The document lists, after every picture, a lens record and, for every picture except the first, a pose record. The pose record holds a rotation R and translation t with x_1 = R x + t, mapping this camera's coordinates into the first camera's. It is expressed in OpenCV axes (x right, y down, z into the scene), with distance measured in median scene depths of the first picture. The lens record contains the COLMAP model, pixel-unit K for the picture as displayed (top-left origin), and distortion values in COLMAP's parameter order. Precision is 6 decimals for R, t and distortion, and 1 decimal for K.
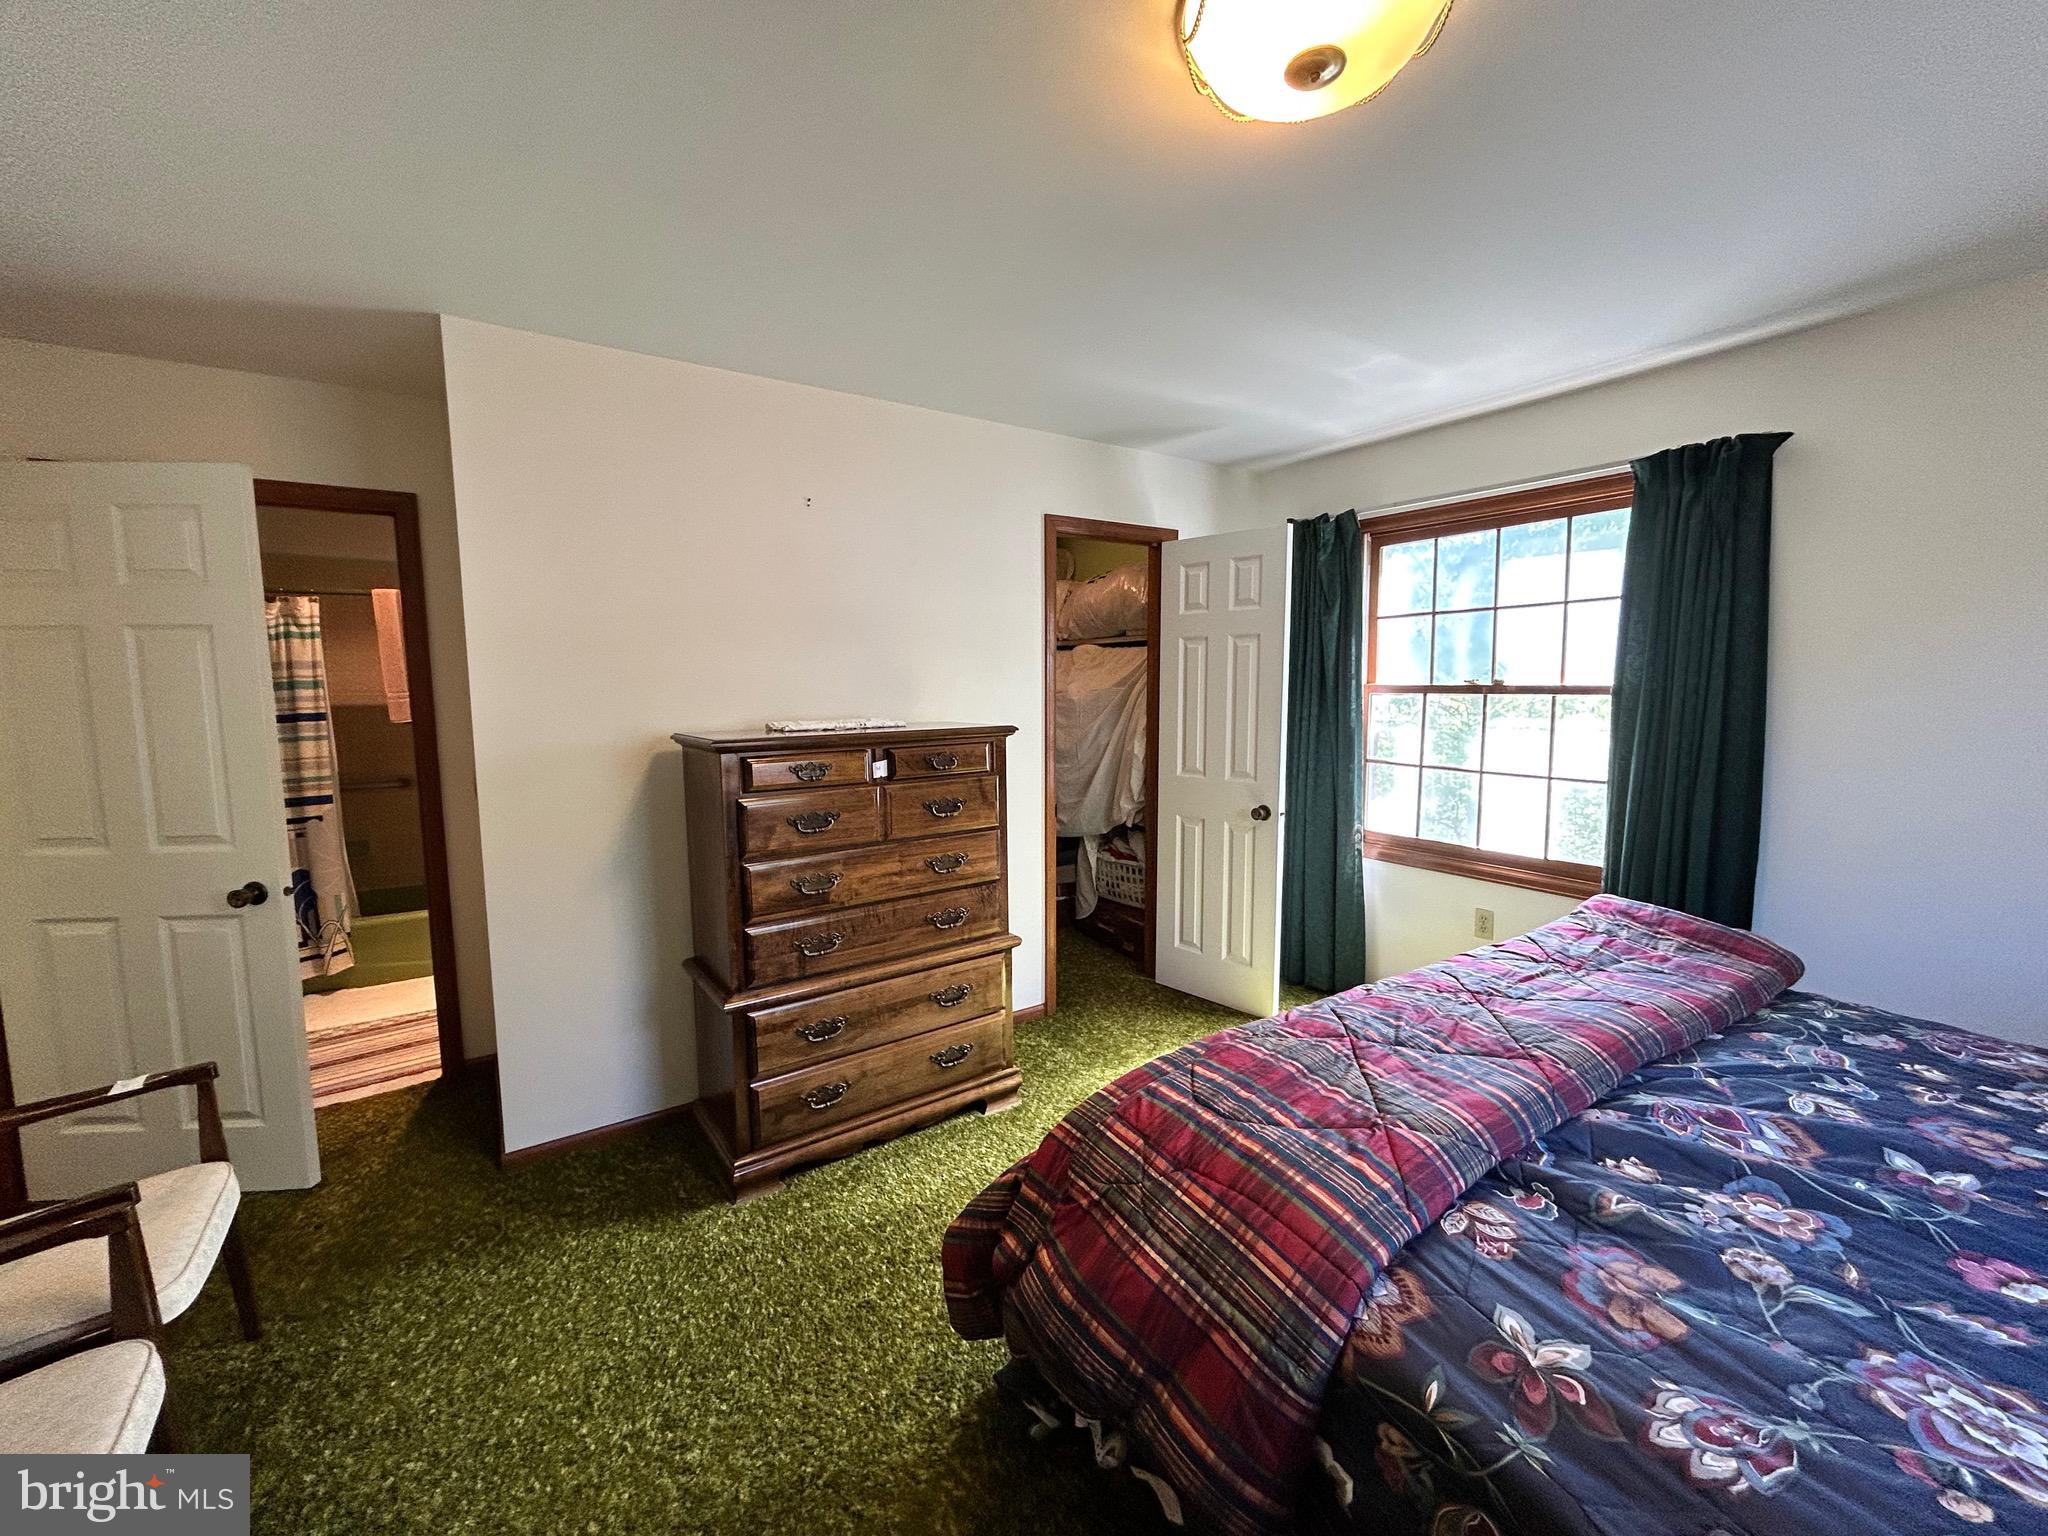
lens RADIAL K [[831.9, 0, 1024.0], [0, 831.9, 768.0], [0, 0, 1]] dist [0.008929, -0.000036]
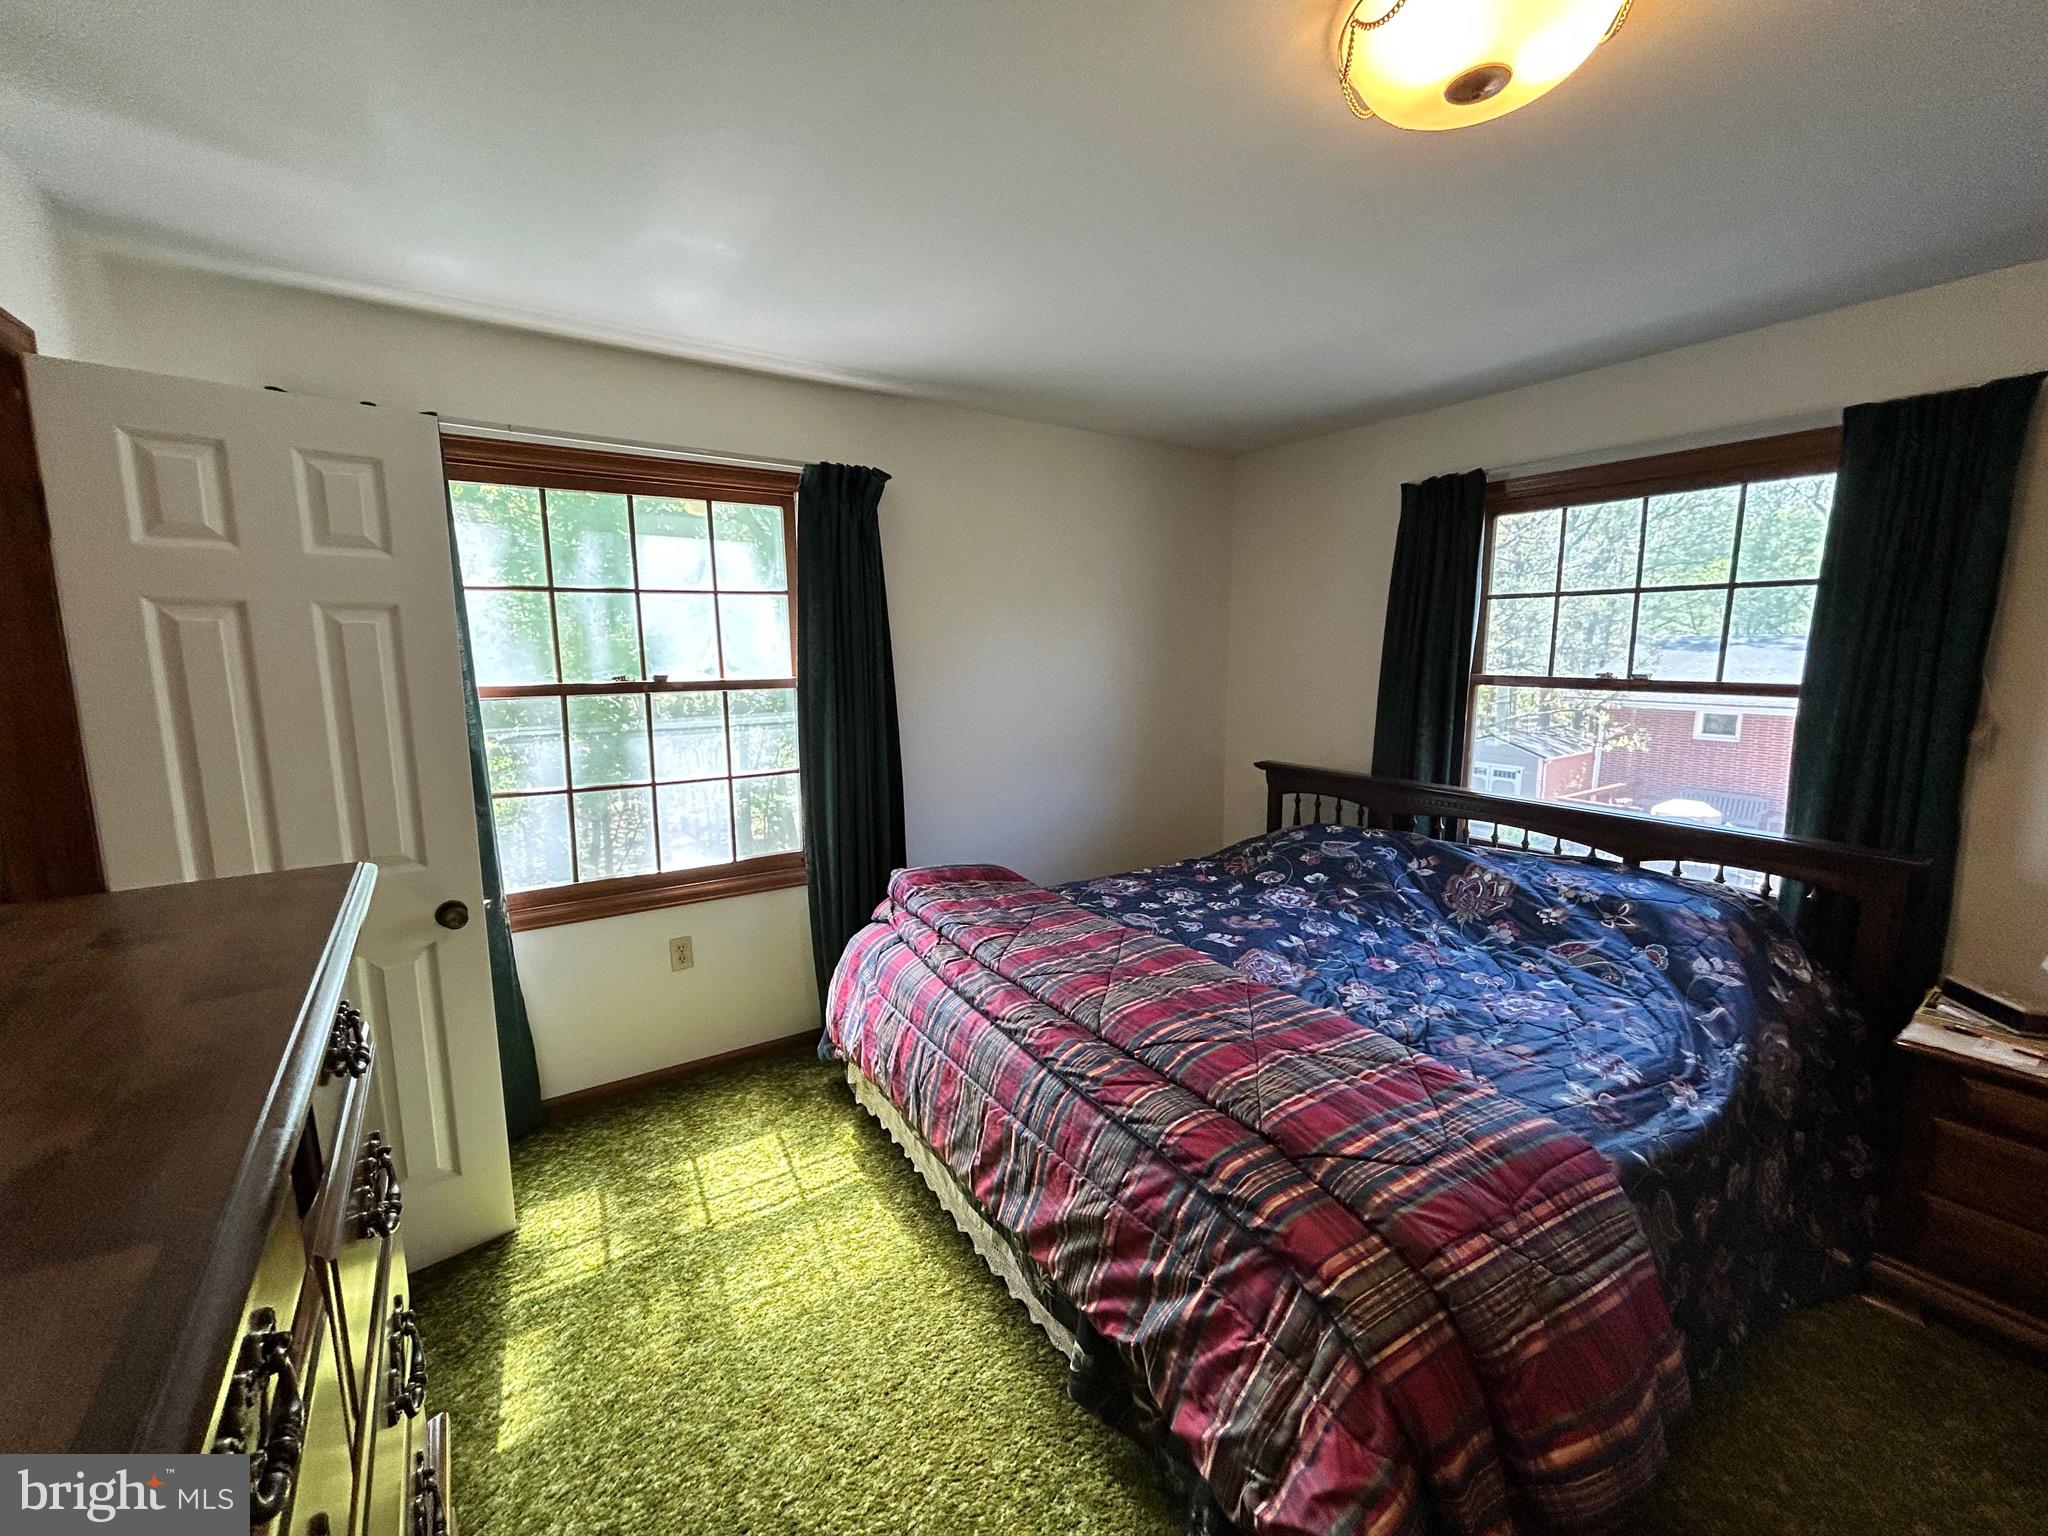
lens RADIAL K [[831.9, 0, 1024.0], [0, 831.9, 768.0], [0, 0, 1]] dist [0.008929, -0.000036]
pose [[0.015343, -0.144923, 0.989324, -0.304215], [0.107497, 0.983945, 0.142468, -0.098171], [-0.994087, 0.104164, 0.030676, 0.637191]]
